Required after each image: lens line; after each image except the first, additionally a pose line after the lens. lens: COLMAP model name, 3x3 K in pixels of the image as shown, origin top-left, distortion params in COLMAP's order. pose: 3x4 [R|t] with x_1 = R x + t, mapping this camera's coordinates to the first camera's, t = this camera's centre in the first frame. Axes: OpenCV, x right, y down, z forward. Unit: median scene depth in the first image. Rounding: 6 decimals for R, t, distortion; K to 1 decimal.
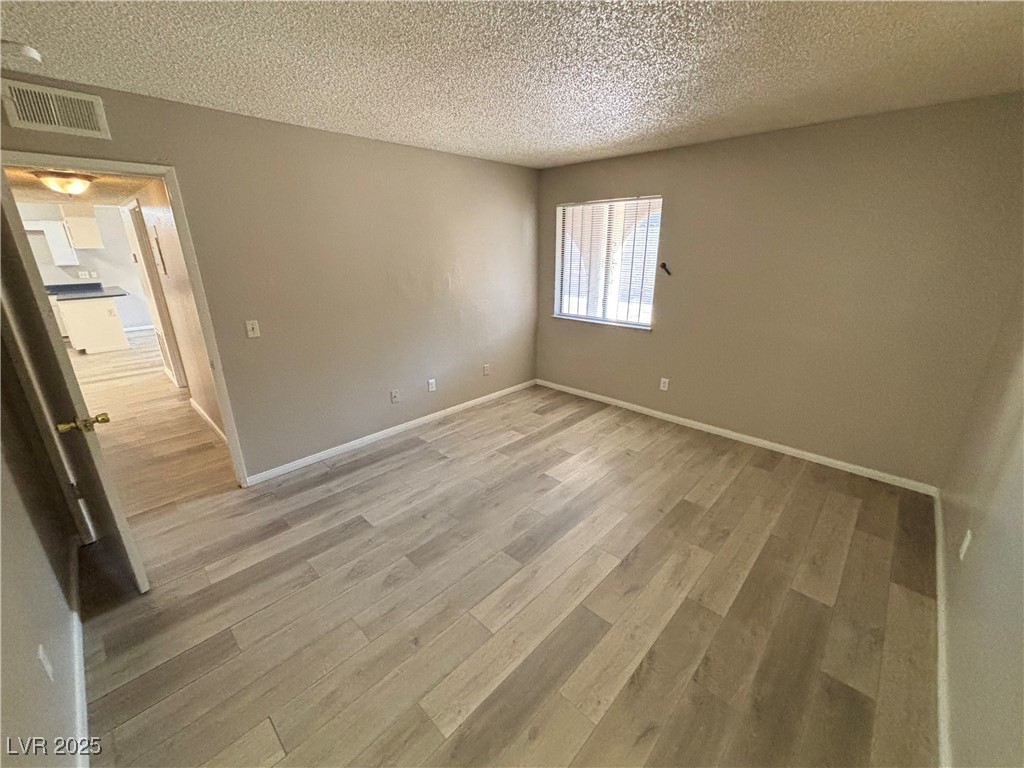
lens RADIAL K [[414.9, 0, 515.6], [0, 414.9, 380.3], [0, 0, 1]] dist [0.007581, -0.000901]
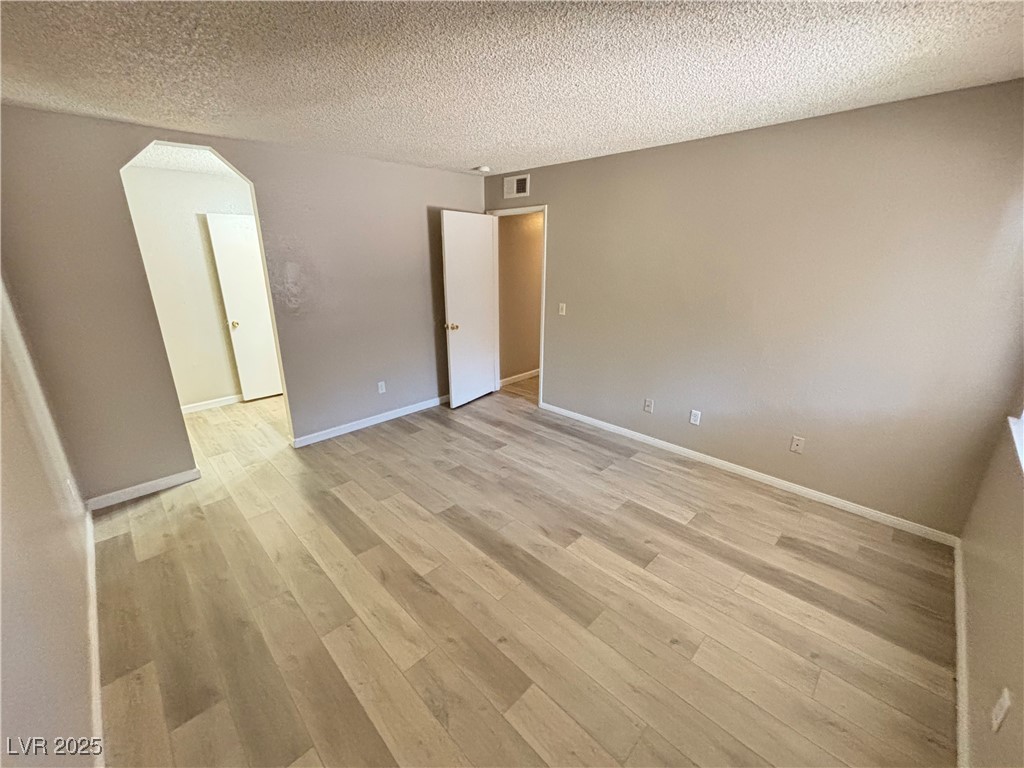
lens RADIAL K [[414.9, 0, 515.3], [0, 414.9, 386.5], [0, 0, 1]] dist [0.007581, -0.000901]
pose [[-0.021594, 0.319210, -0.947438, 0.785349], [-0.307668, 0.899548, 0.310088, -0.260643], [0.951249, 0.298192, 0.078786, 0.754195]]
